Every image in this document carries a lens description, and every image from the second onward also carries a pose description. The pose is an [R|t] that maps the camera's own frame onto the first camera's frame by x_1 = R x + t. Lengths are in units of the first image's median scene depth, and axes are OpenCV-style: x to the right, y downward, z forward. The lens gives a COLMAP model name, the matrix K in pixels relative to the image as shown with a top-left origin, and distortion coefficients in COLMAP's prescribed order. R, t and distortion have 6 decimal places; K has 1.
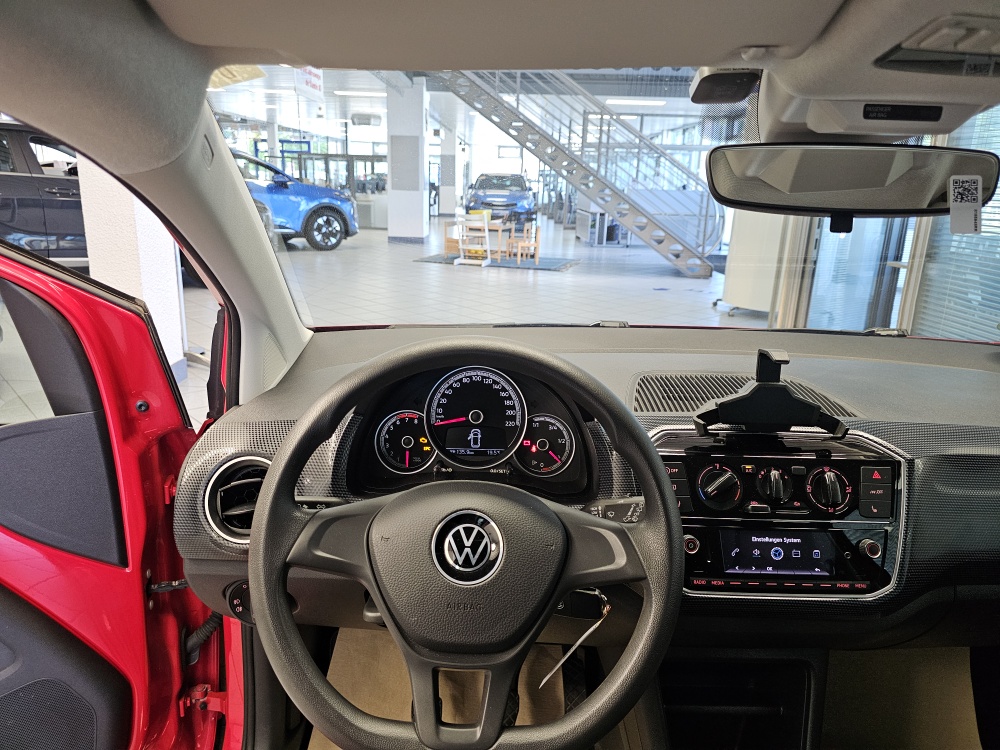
lens RADIAL K [[664.9, 0, 497.3], [0, 664.9, 367.8], [0, 0, 1]] dist [0.030245, -0.002738]
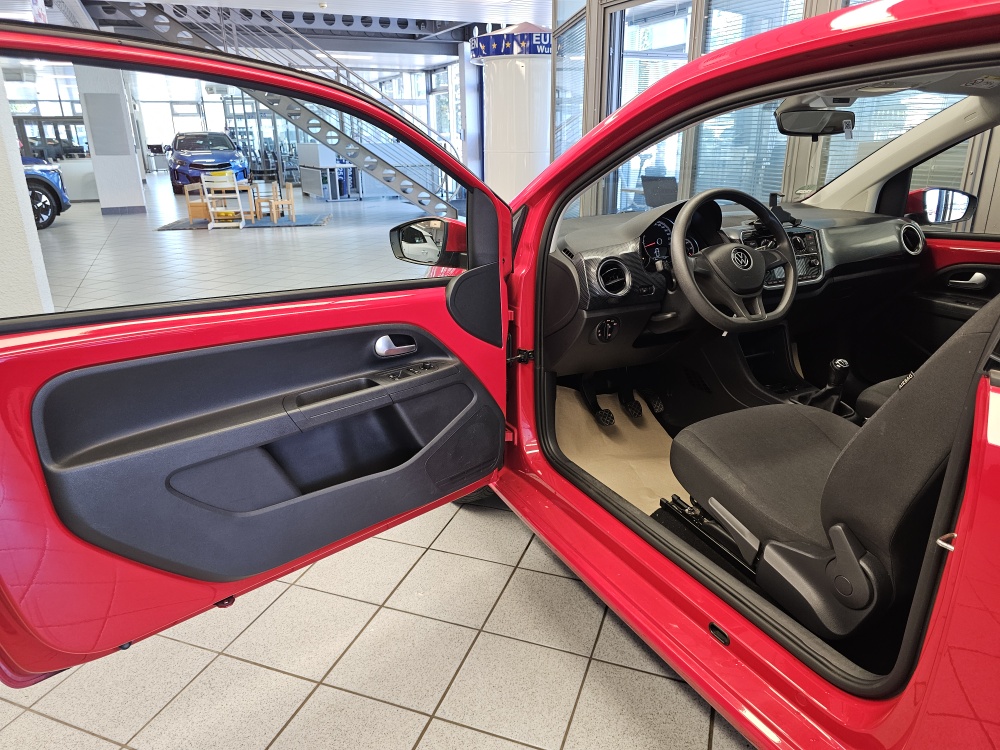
lens RADIAL K [[669.1, 0, 486.3], [0, 669.1, 377.9], [0, 0, 1]] dist [0.040352, -0.042218]
pose [[0.900214, -0.184190, 0.394573, -1.187160], [0.154787, 0.982309, 0.105405, 0.154419], [-0.407007, -0.033812, 0.912799, -0.634236]]
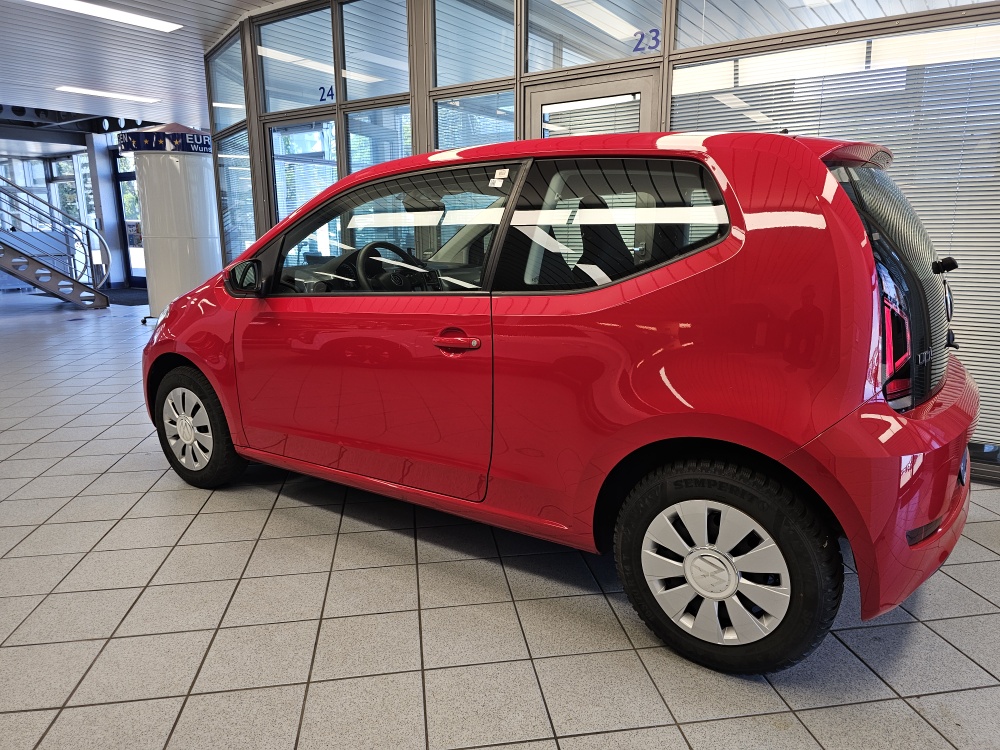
lens RADIAL K [[674.5, 0, 500.0], [0, 674.5, 375.0], [0, 0, 1]] dist [0.037911, -0.042737]
pose [[0.567271, -0.200015, 0.798872, -1.995772], [0.240887, 0.967931, 0.071291, 0.421894], [-0.787513, 0.151996, 0.597261, -1.335764]]
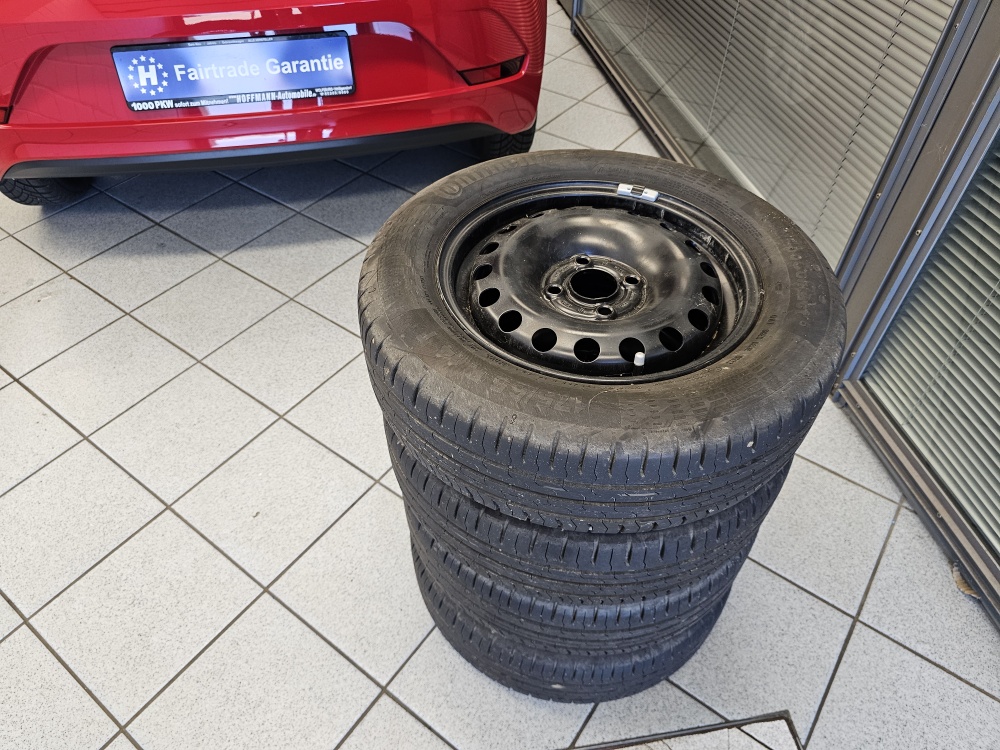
lens RADIAL K [[674.5, 0, 500.0], [0, 674.5, 375.0], [0, 0, 1]] dist [0.037911, -0.042737]
pose [[0.986304, -0.140055, 0.087112, 0.680348], [0.075344, 0.852415, 0.517409, 0.902380], [-0.146721, -0.503760, 0.851293, -2.889672]]
